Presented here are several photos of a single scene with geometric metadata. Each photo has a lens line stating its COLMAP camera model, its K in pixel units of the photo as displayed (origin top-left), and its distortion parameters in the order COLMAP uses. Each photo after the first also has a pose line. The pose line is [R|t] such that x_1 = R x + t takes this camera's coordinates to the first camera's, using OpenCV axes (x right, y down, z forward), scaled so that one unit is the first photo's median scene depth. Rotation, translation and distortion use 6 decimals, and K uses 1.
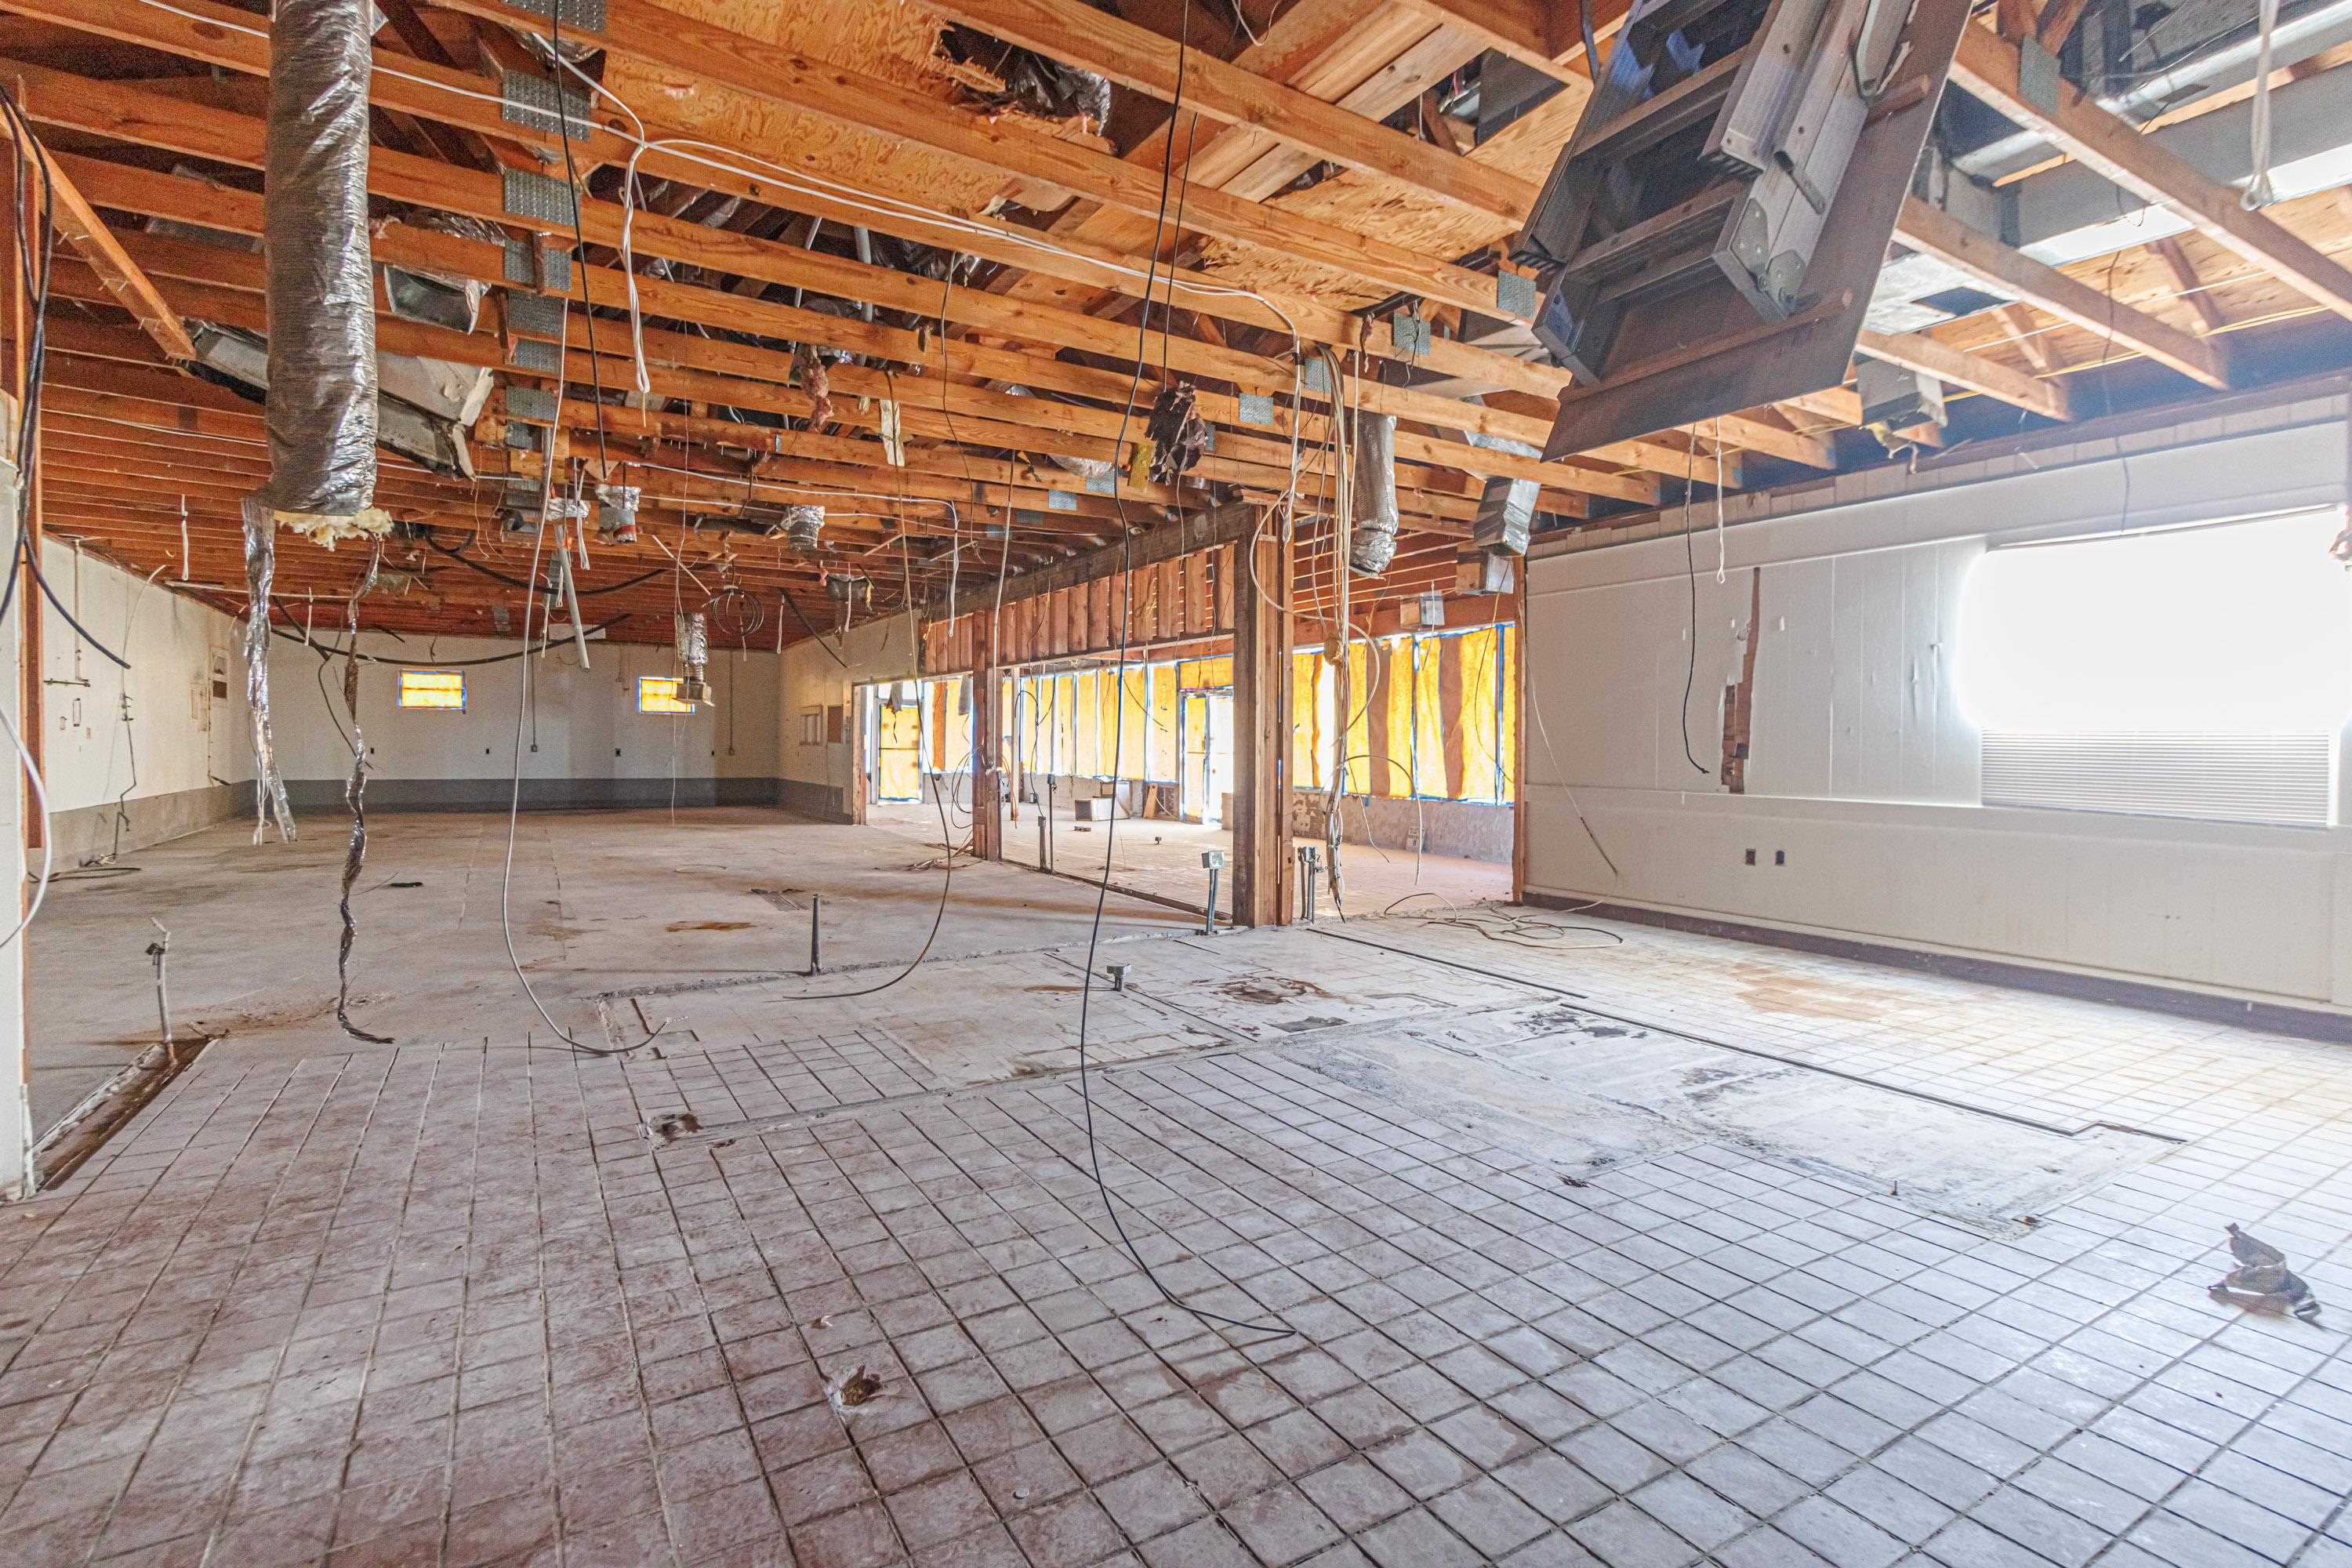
lens RADIAL K [[1092.5, 0, 1161.3], [0, 1092.5, 753.8], [0, 0, 1]] dist [-0.000895, 0.001730]
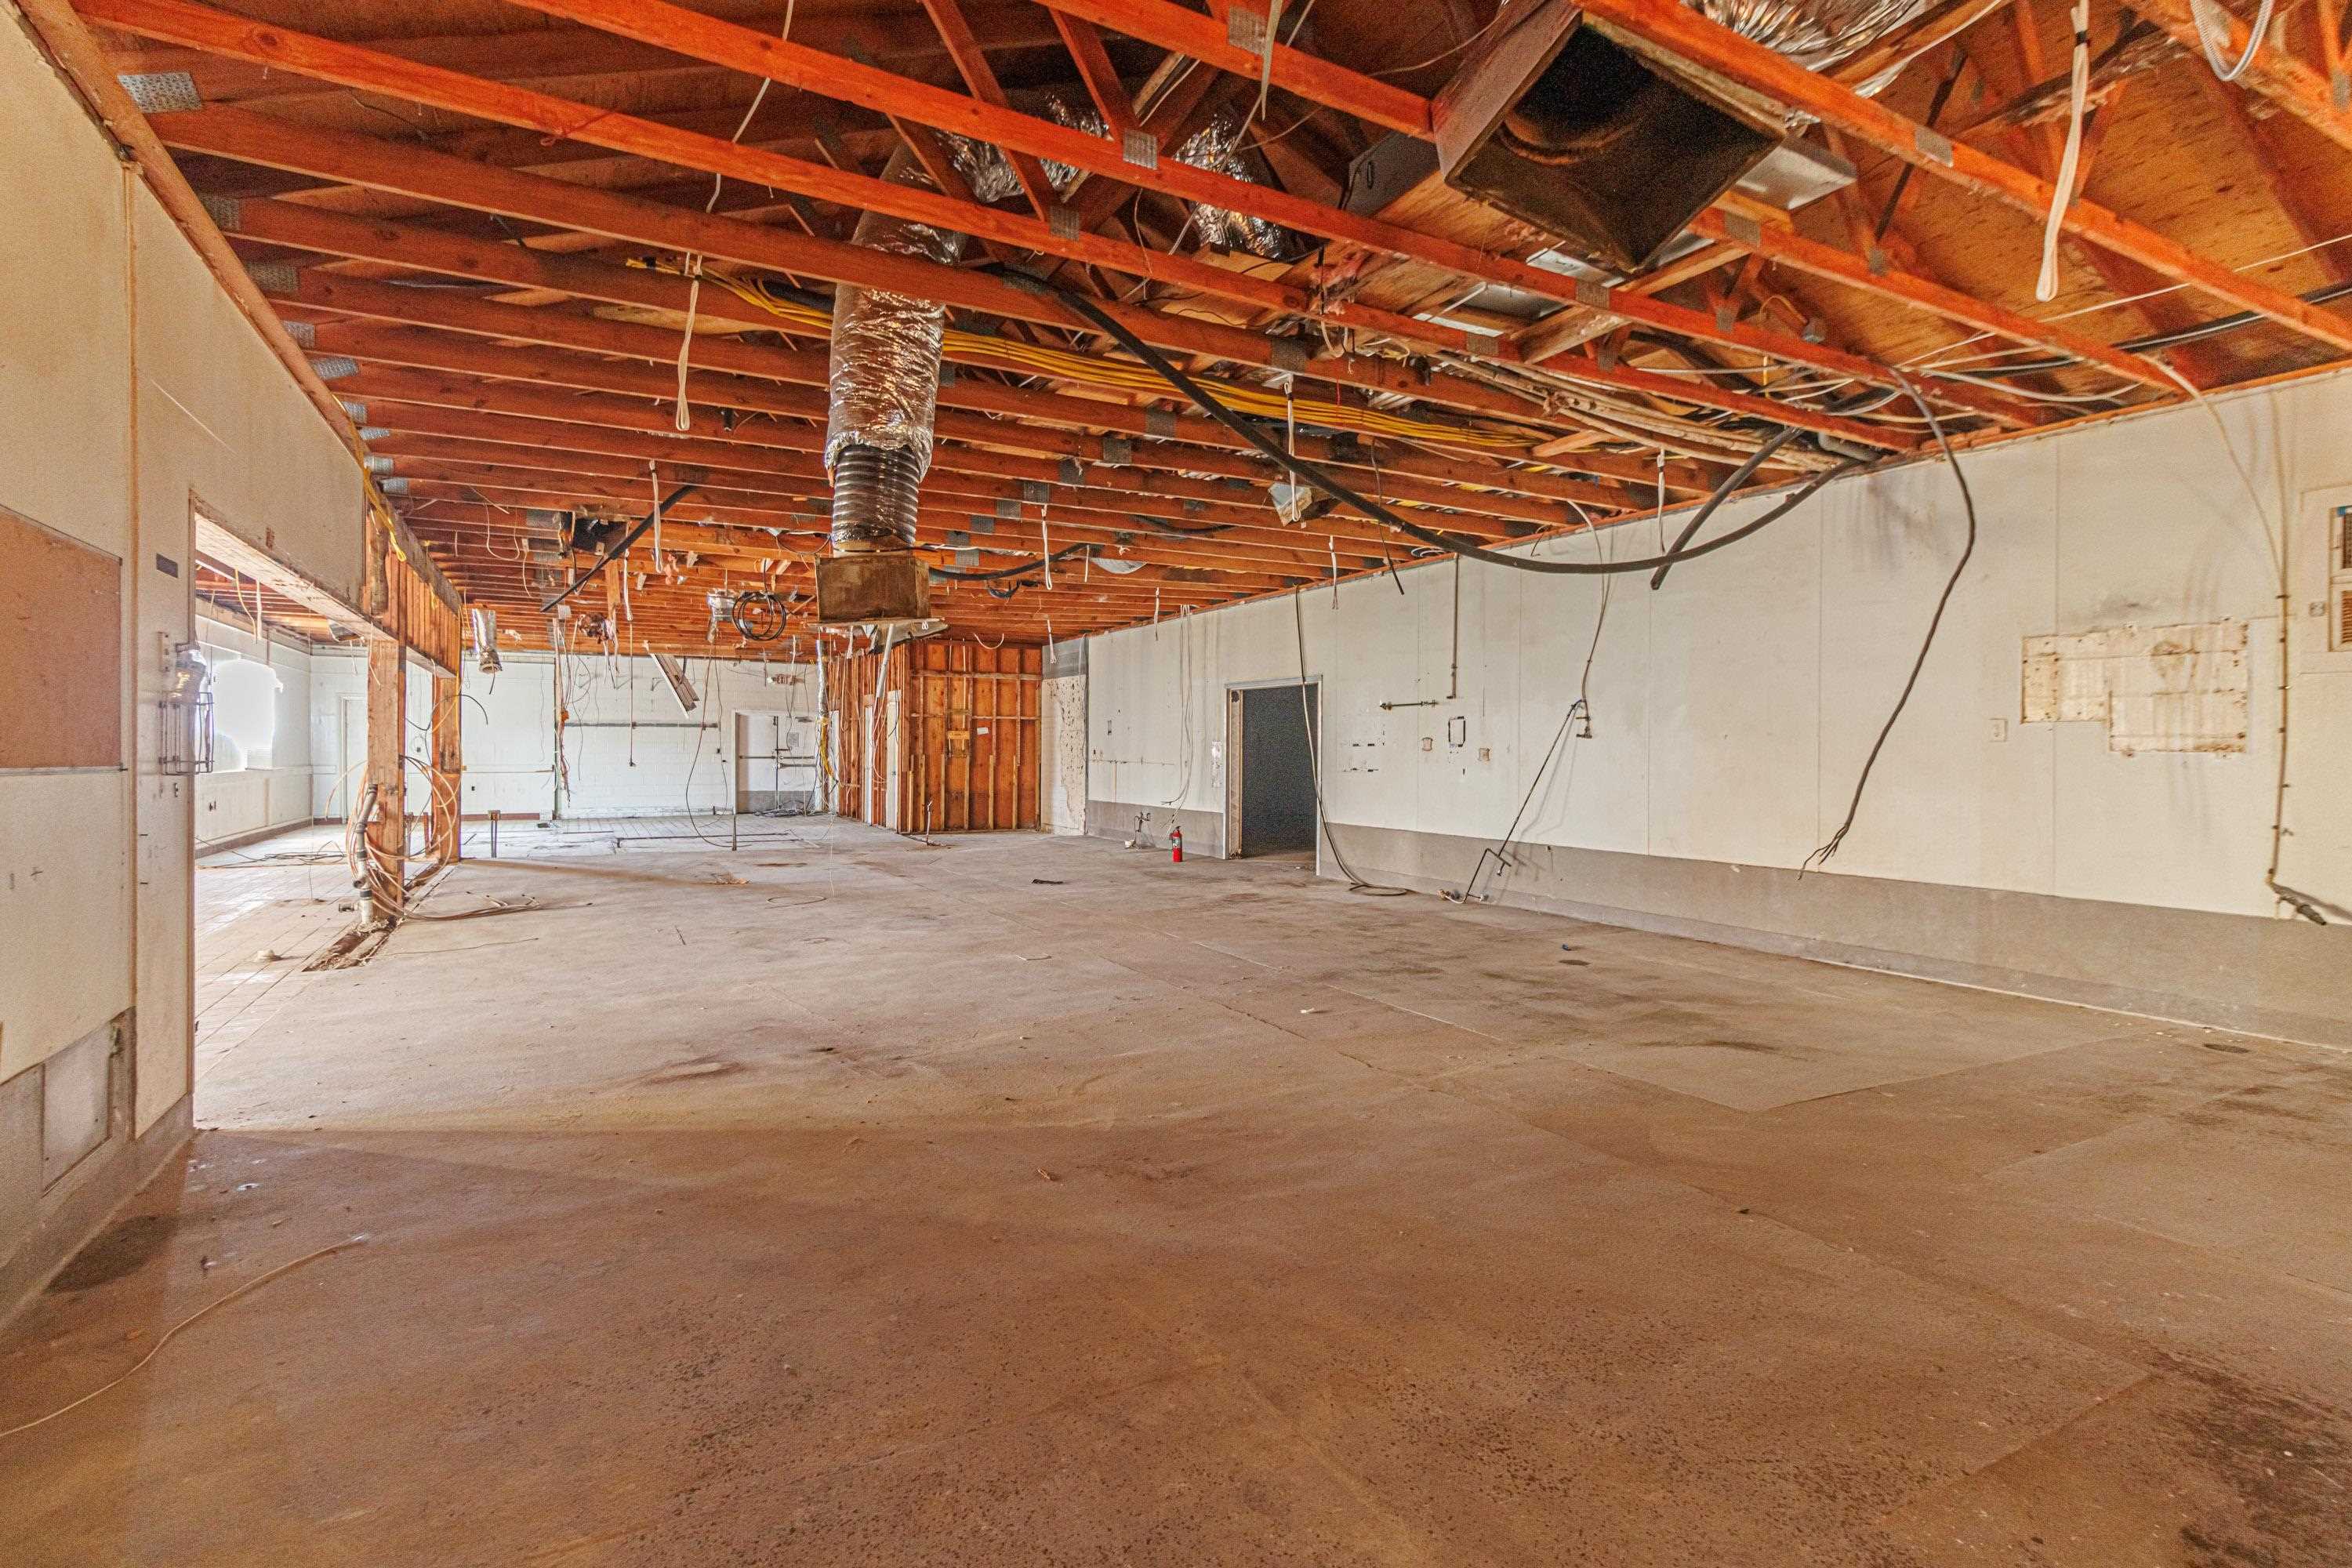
lens RADIAL K [[1092.5, 0, 1155.8], [0, 1092.5, 764.4], [0, 0, 1]] dist [-0.000895, 0.001730]
pose [[-0.998828, -0.014436, 0.046200, -0.445670], [-0.013323, 0.999616, 0.024309, -0.016548], [-0.046533, 0.023665, -0.998636, 1.104682]]
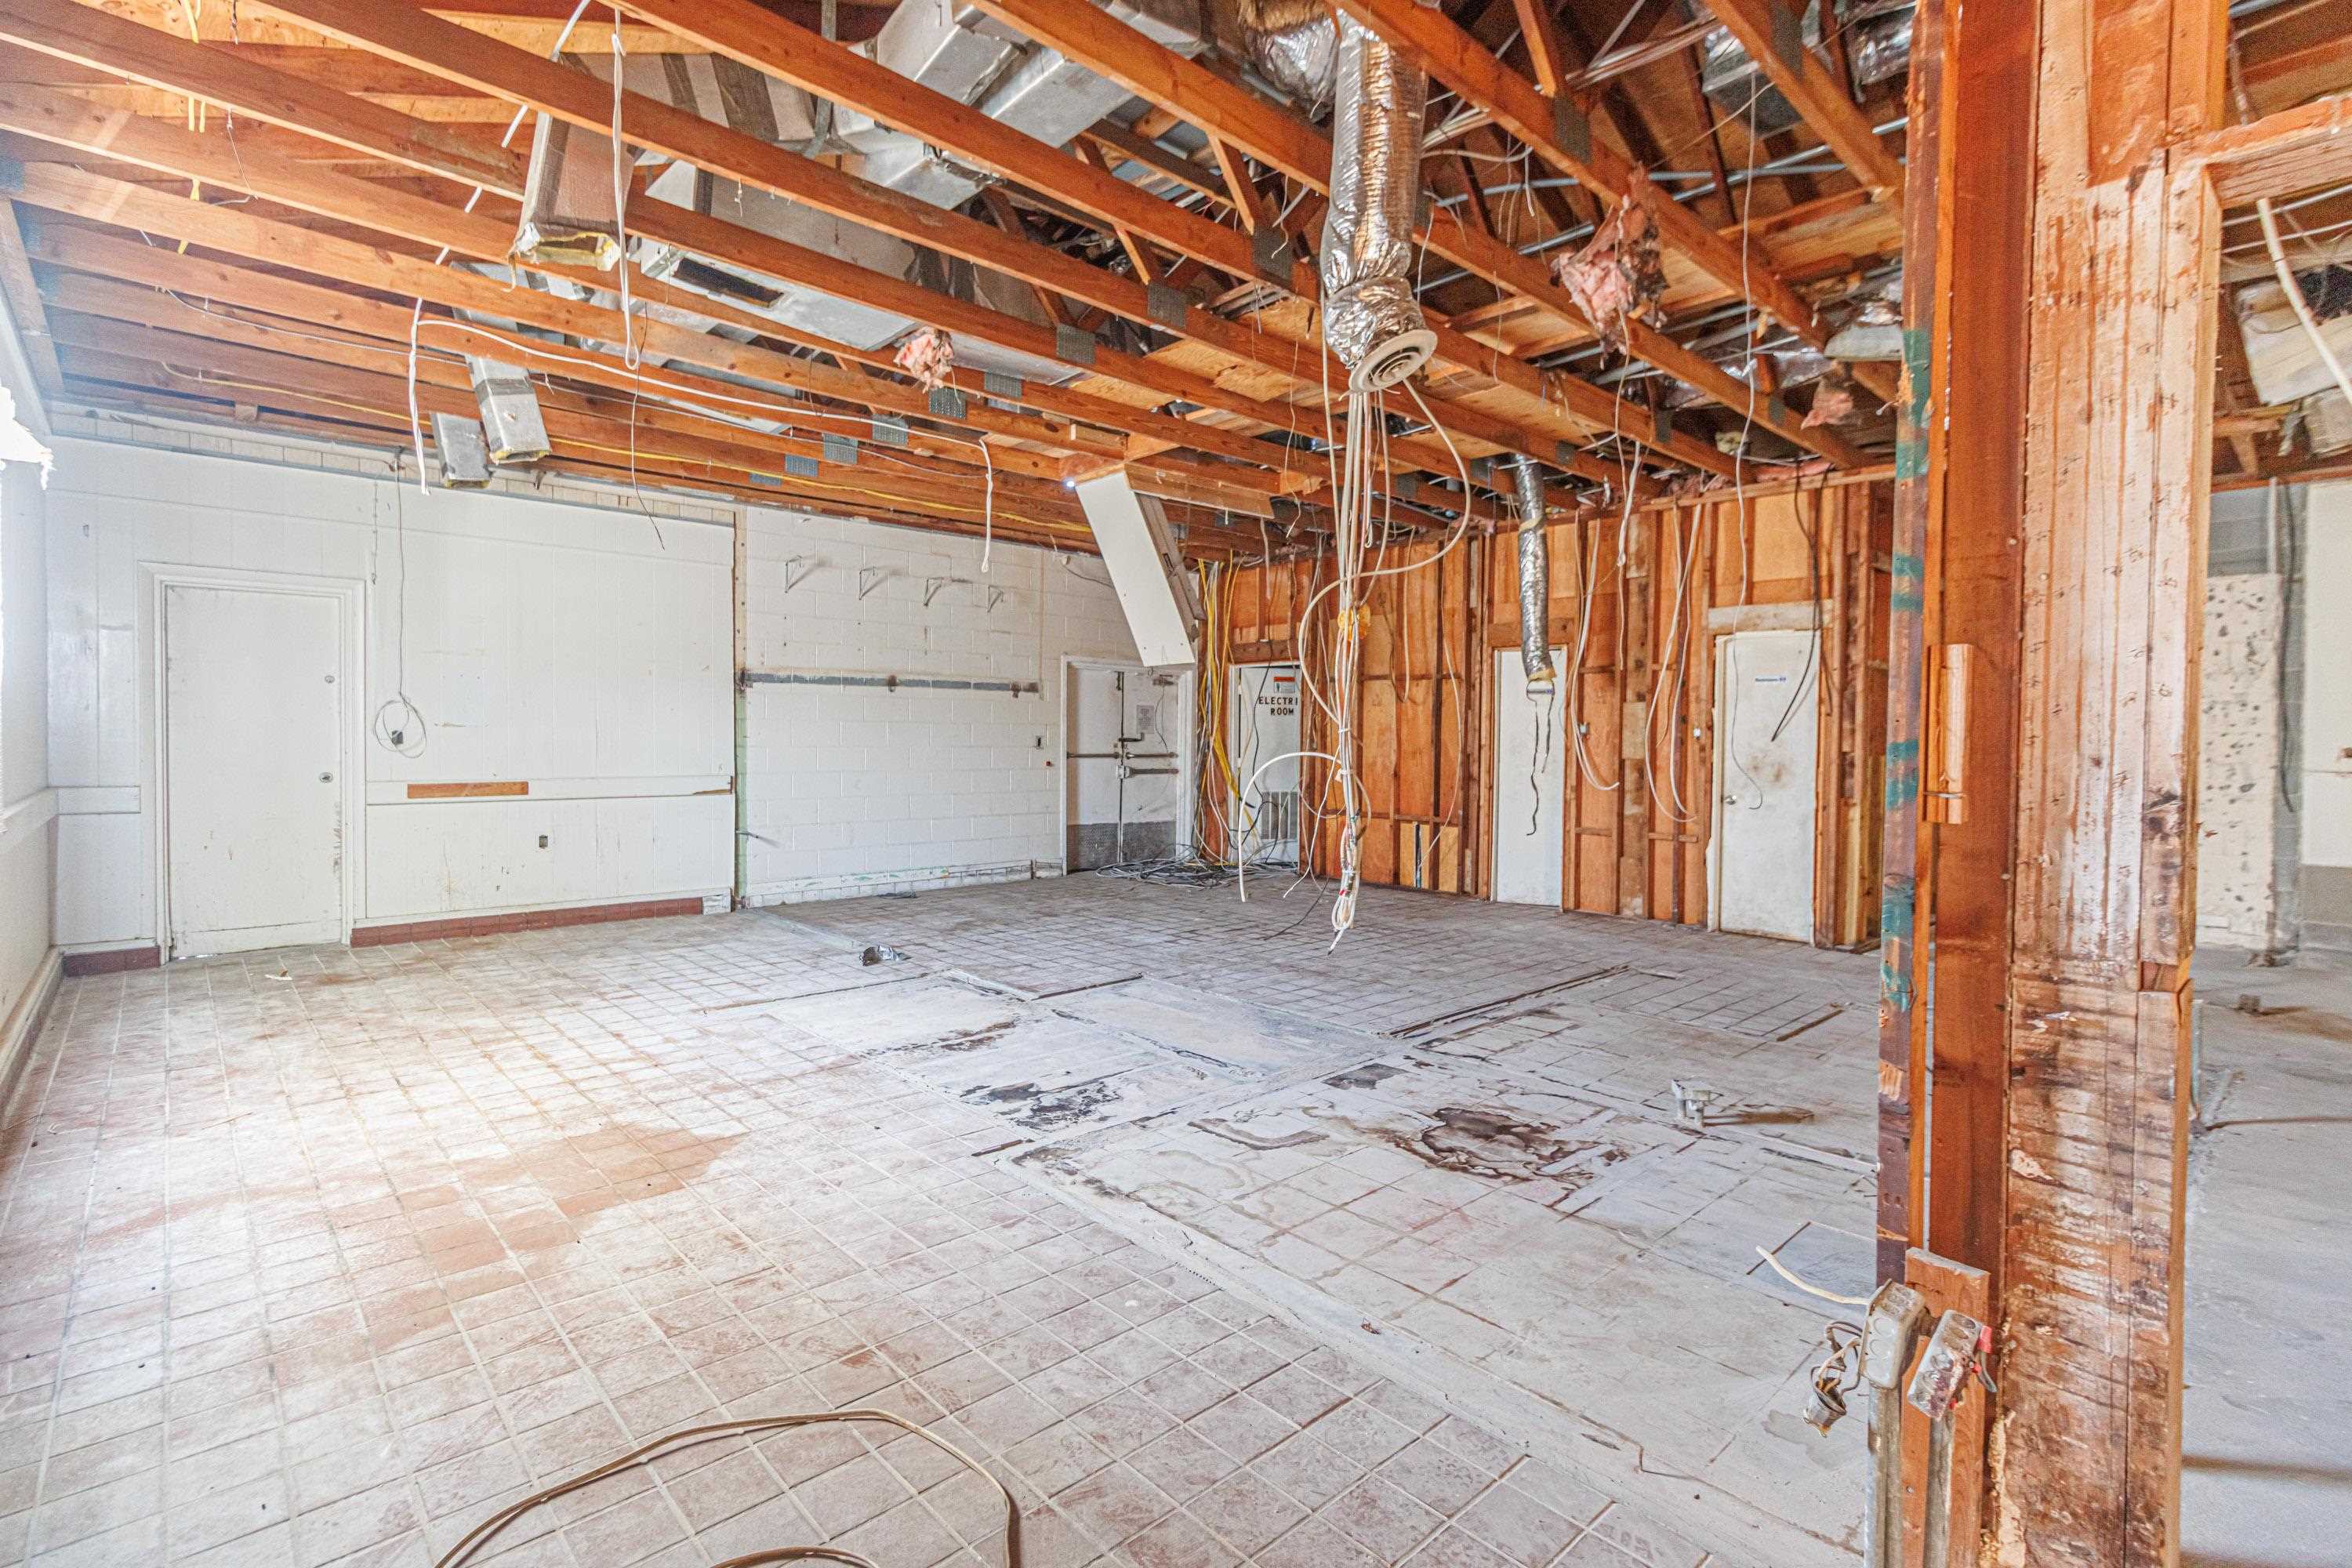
lens RADIAL K [[1092.5, 0, 1168.1], [0, 1092.5, 766.3], [0, 0, 1]] dist [-0.000895, 0.001730]
pose [[-0.979645, -0.012712, -0.200337, 0.121193], [-0.019868, 0.999233, 0.033752, -0.004113], [0.199754, 0.037045, -0.979145, 0.511296]]
